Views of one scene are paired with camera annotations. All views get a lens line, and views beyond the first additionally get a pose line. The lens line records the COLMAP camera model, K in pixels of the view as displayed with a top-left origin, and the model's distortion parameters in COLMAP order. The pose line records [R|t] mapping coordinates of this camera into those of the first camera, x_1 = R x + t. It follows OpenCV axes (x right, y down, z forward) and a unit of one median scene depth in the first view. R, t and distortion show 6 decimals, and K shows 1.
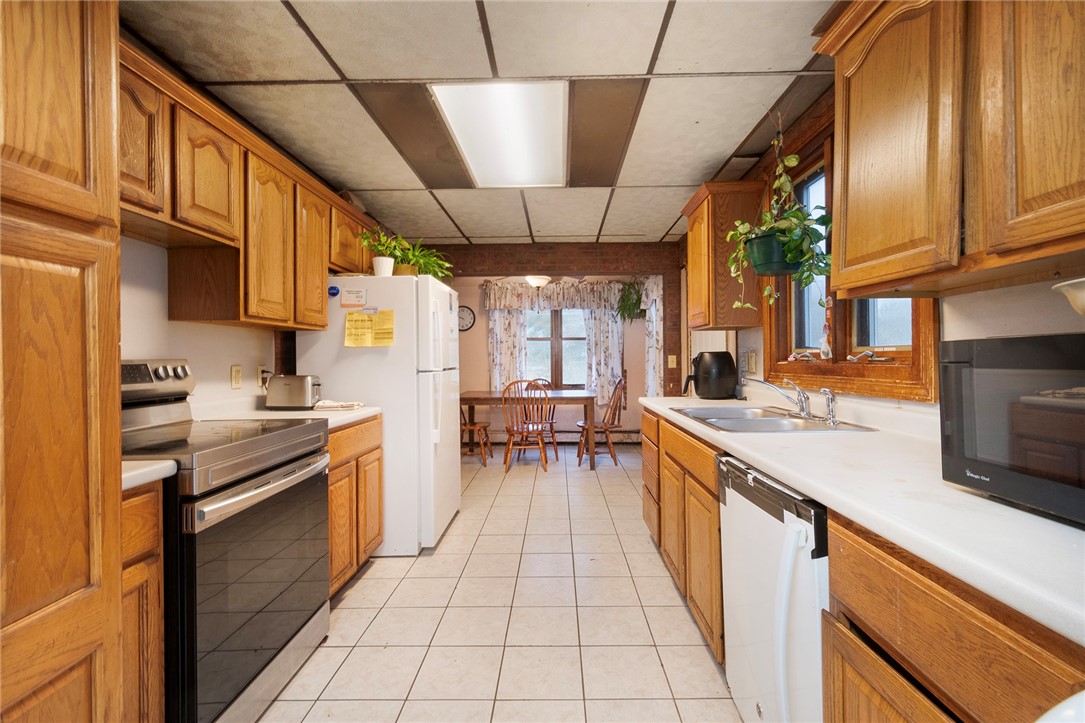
lens RADIAL K [[486.0, 0, 542.5], [0, 486.0, 361.5], [0, 0, 1]] dist [-0.000174, -0.000101]
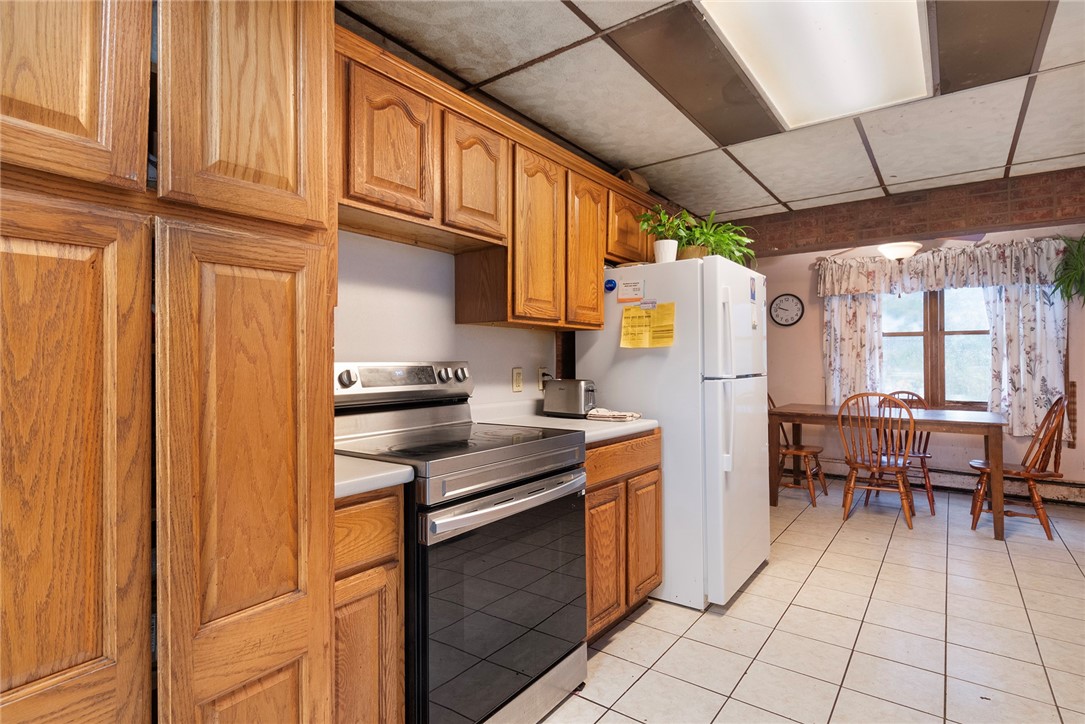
lens RADIAL K [[543.8, 0, 543.6], [0, 543.8, 357.1], [0, 0, 1]] dist [0.000211, -0.001890]
pose [[0.816878, 0.001412, -0.576809, 0.054535], [-0.008017, 0.999928, -0.008907, -0.005492], [0.576755, 0.011900, 0.816831, 0.163660]]
